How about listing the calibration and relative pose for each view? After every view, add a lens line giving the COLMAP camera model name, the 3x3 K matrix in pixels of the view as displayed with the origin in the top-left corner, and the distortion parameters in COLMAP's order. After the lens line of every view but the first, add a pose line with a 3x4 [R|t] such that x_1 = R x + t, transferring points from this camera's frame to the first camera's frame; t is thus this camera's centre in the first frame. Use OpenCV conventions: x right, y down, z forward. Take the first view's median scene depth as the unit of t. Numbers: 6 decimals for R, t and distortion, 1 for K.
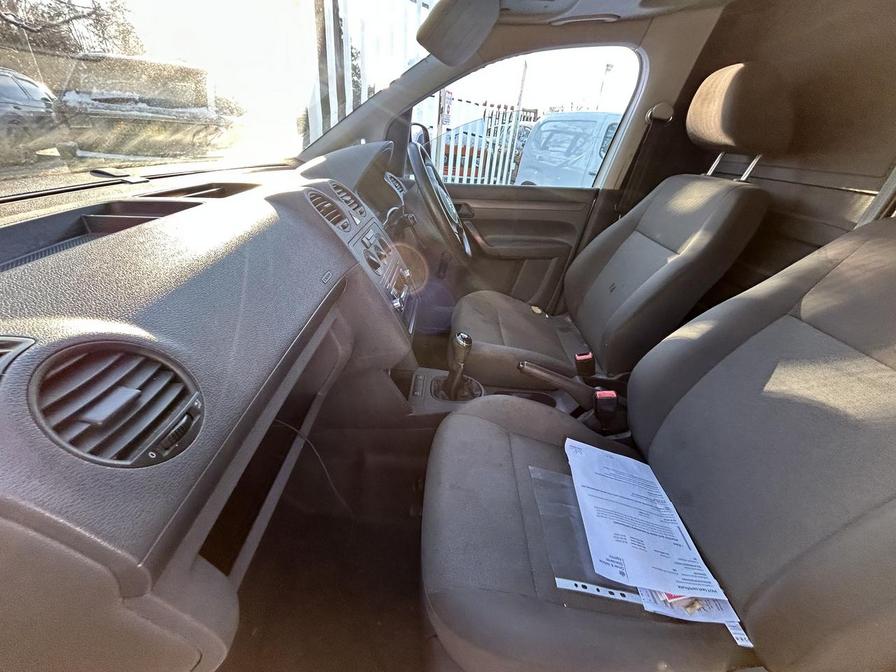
lens RADIAL K [[361.0, 0, 448.7], [0, 361.0, 338.1], [0, 0, 1]] dist [-0.002700, 0.000145]
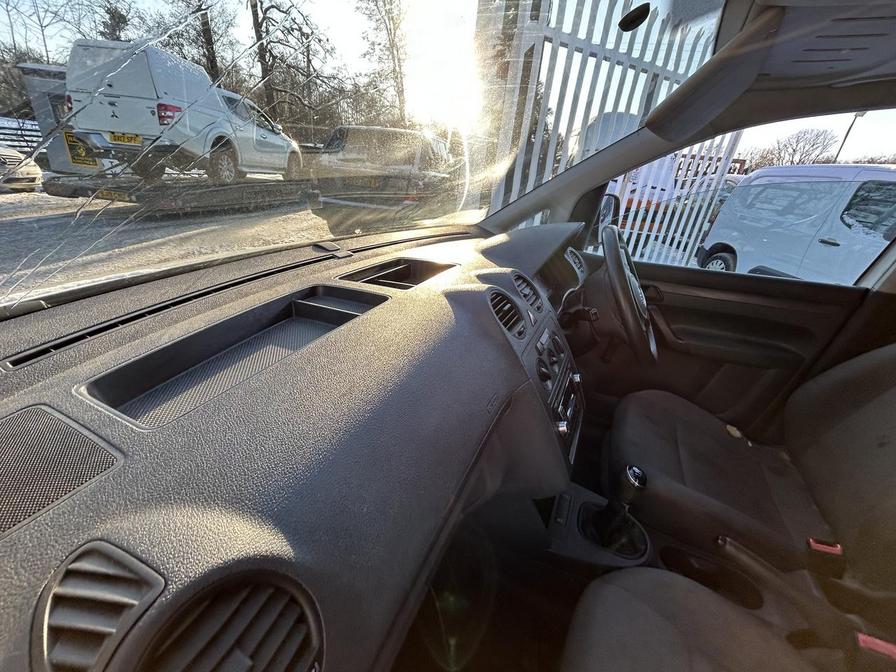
lens RADIAL K [[361.0, 0, 448.7], [0, 361.0, 338.1], [0, 0, 1]] dist [-0.002700, 0.000145]
pose [[0.911002, 0.173594, -0.374086, -0.083527], [-0.212996, 0.974798, -0.066351, -0.142563], [0.353140, 0.140125, 0.925017, 0.092391]]
